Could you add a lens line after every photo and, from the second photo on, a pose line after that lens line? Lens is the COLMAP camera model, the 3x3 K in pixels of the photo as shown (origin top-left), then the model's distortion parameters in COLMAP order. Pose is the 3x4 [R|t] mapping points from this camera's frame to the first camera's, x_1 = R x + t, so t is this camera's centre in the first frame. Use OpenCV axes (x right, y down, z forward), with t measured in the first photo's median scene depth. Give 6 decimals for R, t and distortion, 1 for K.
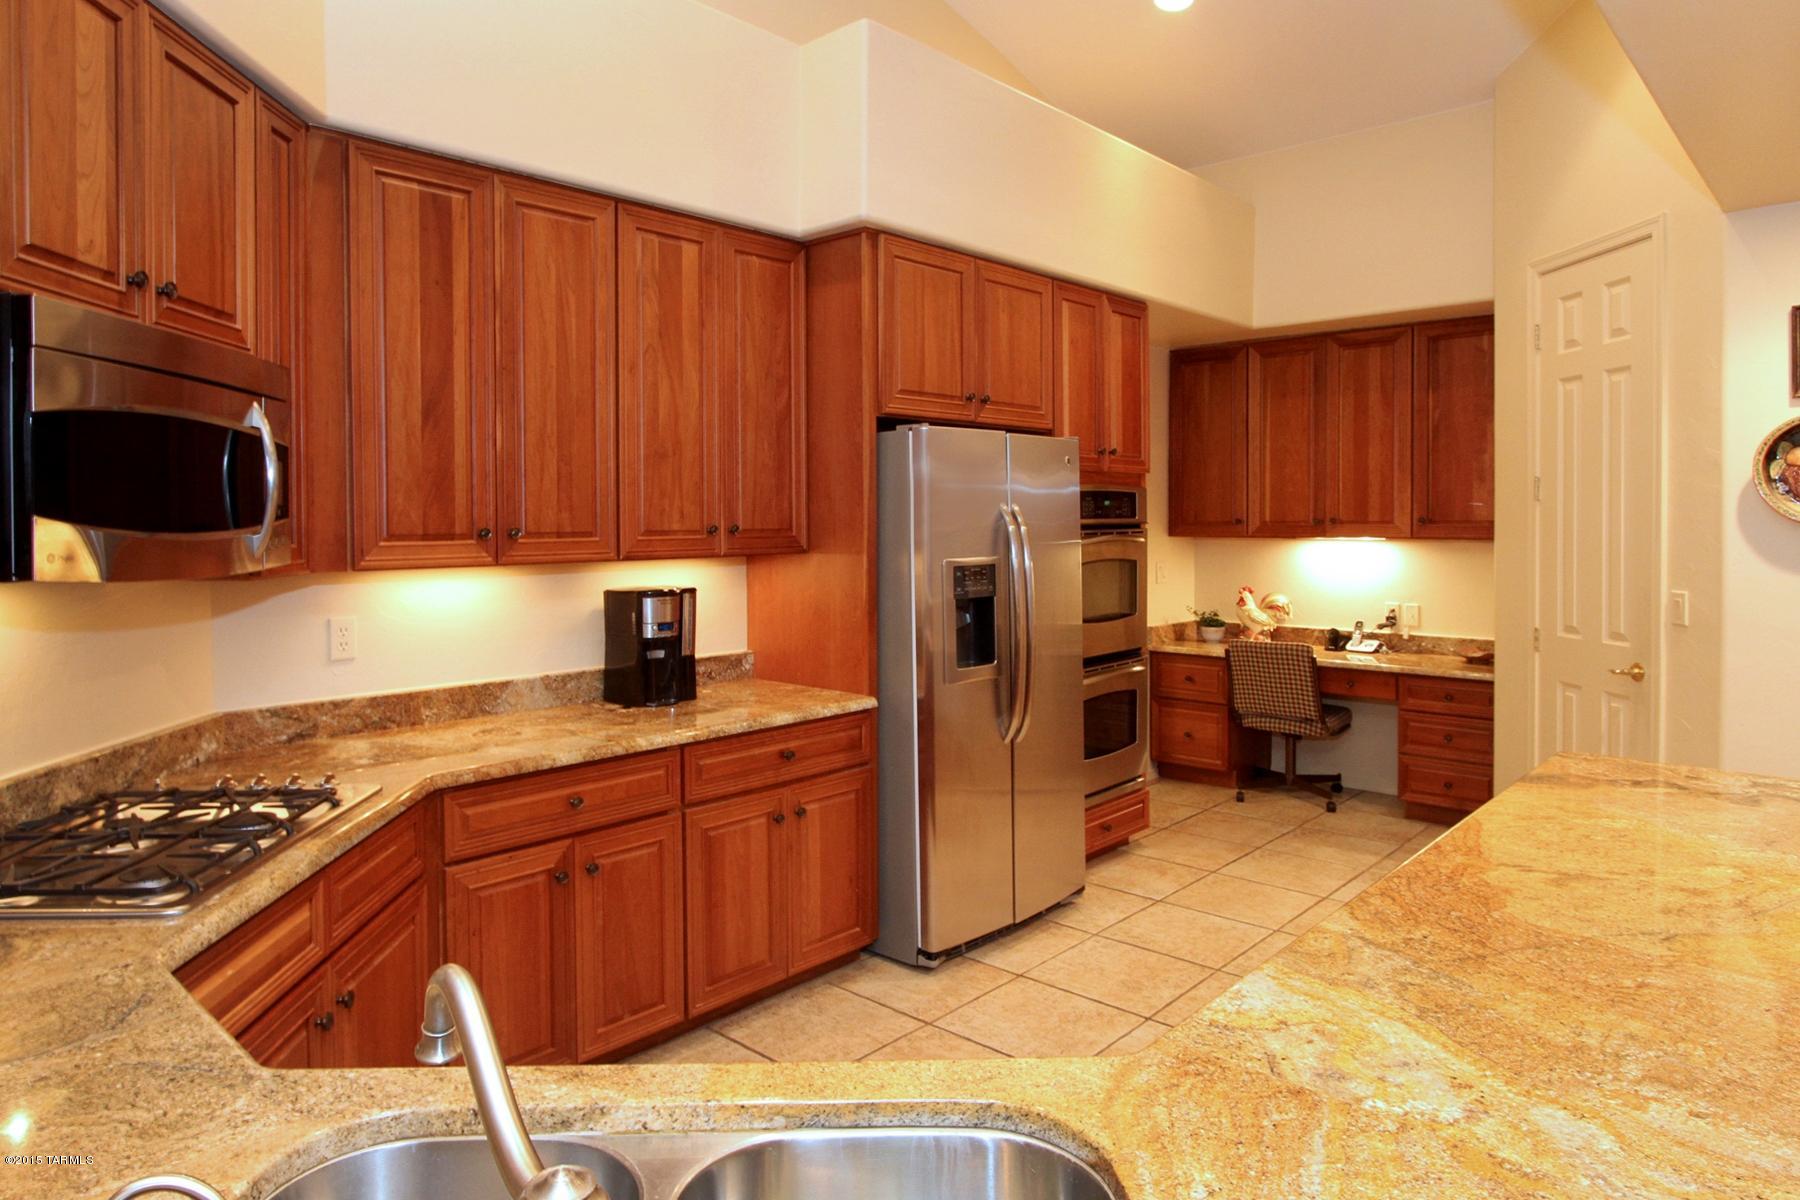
lens RADIAL K [[1096.0, 0, 847.3], [0, 1096.0, 542.3], [0, 0, 1]] dist [-0.004384, -0.000409]
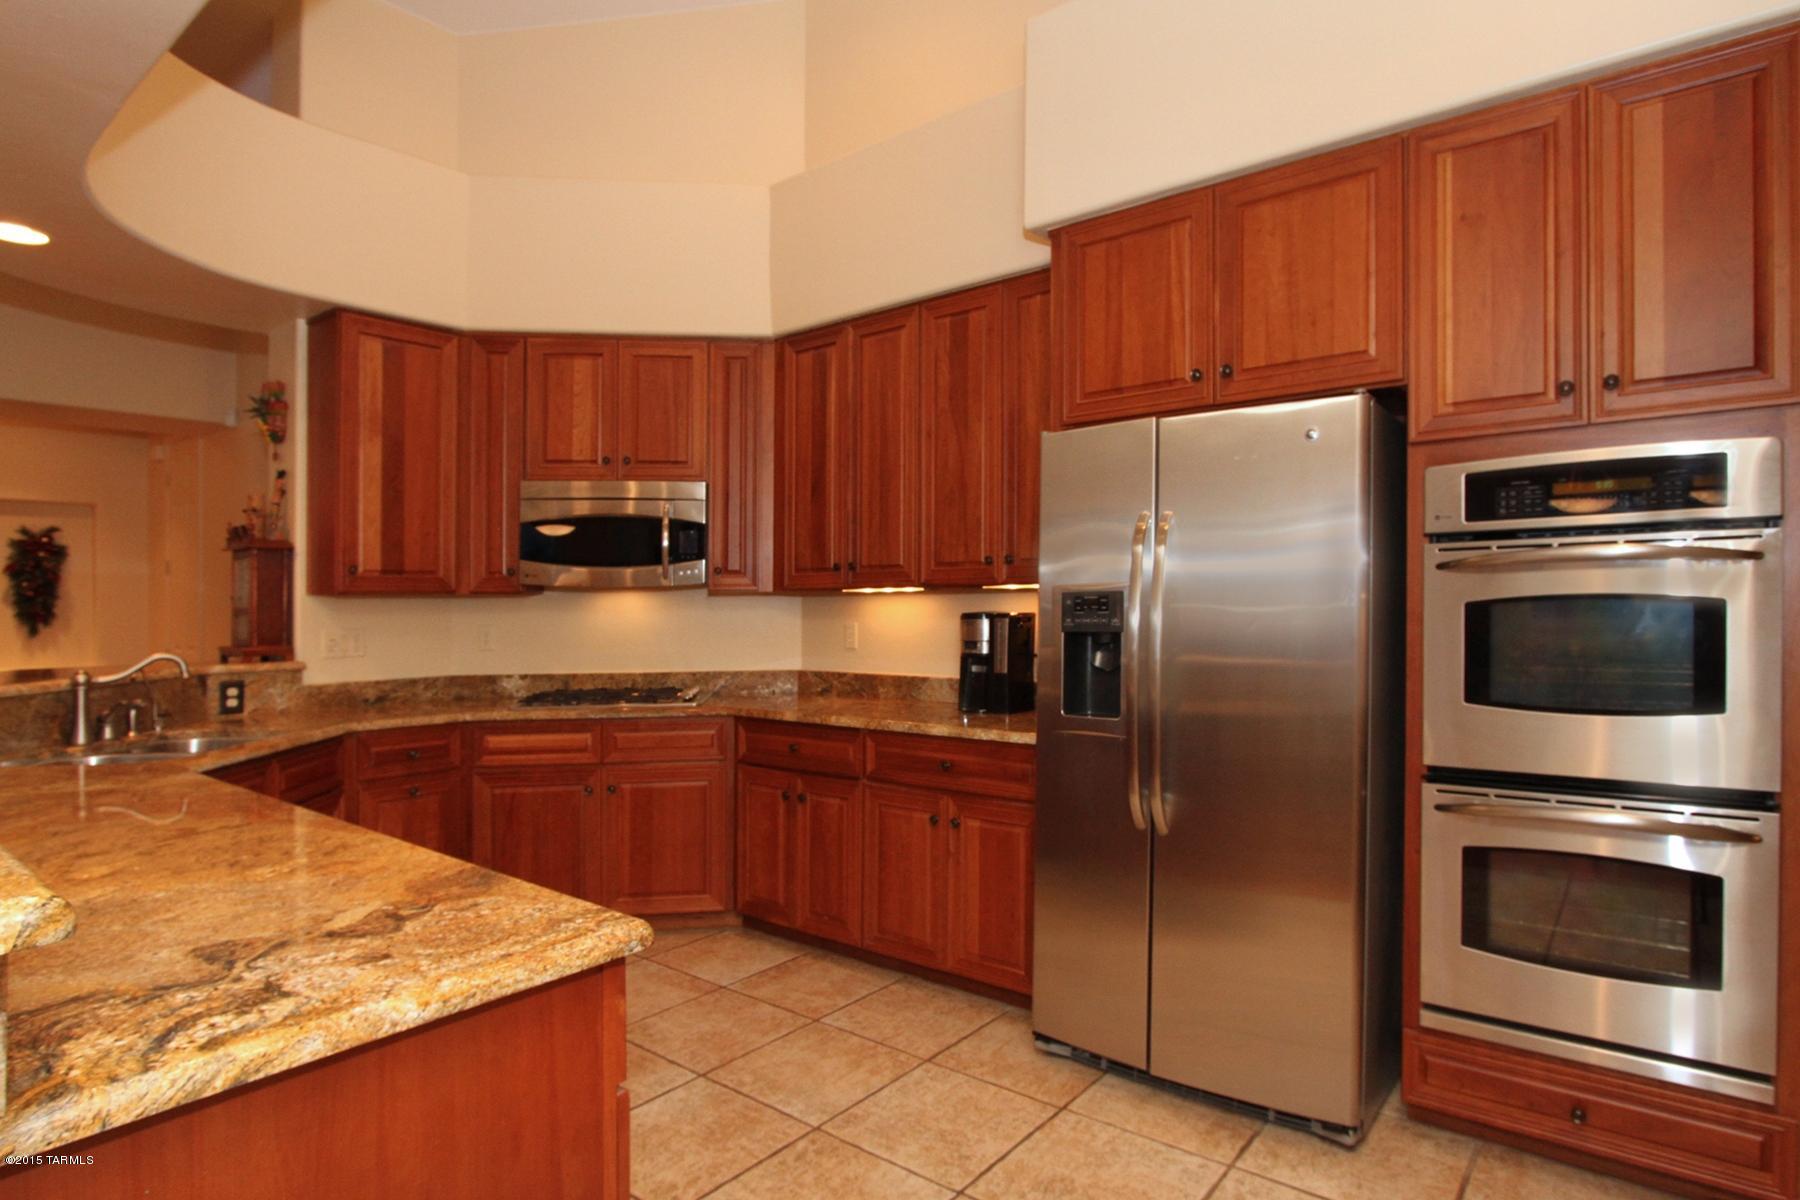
lens RADIAL K [[969.1, 0, 900.0], [0, 969.1, 600.0], [0, 0, 1]] dist [-0.045090, -0.000016]
pose [[0.088210, 0.002838, -0.996098, 0.855623], [-0.015052, 0.999886, 0.001516, 0.028704], [0.995988, 0.014860, 0.088243, 0.835257]]
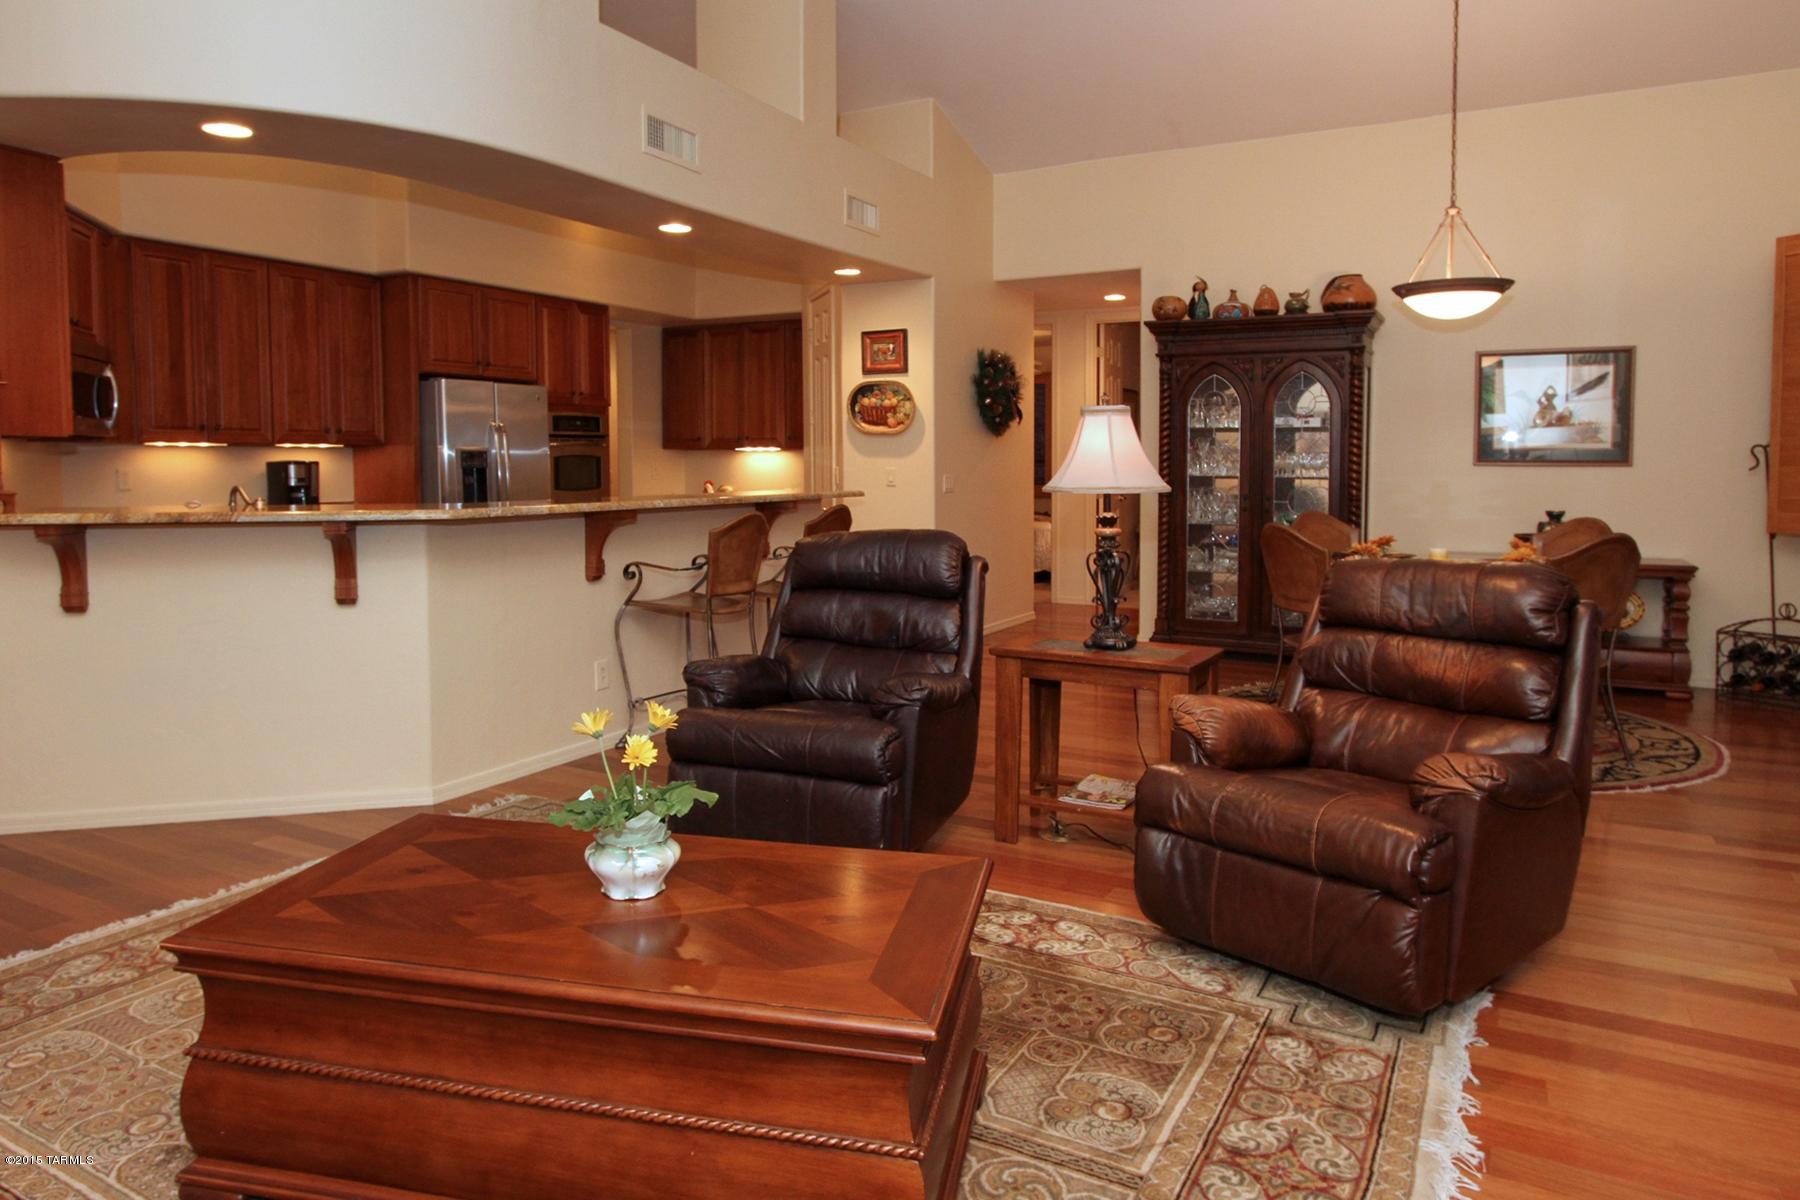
lens RADIAL K [[1195.1, 0, 840.0], [0, 1195.1, 551.4], [0, 0, 1]] dist [0.001059, 0.001353]
pose [[0.975643, -0.009245, 0.219171, 0.298363], [-0.002200, 0.998649, 0.051917, 0.090941], [-0.219355, -0.051134, 0.974304, -1.269934]]
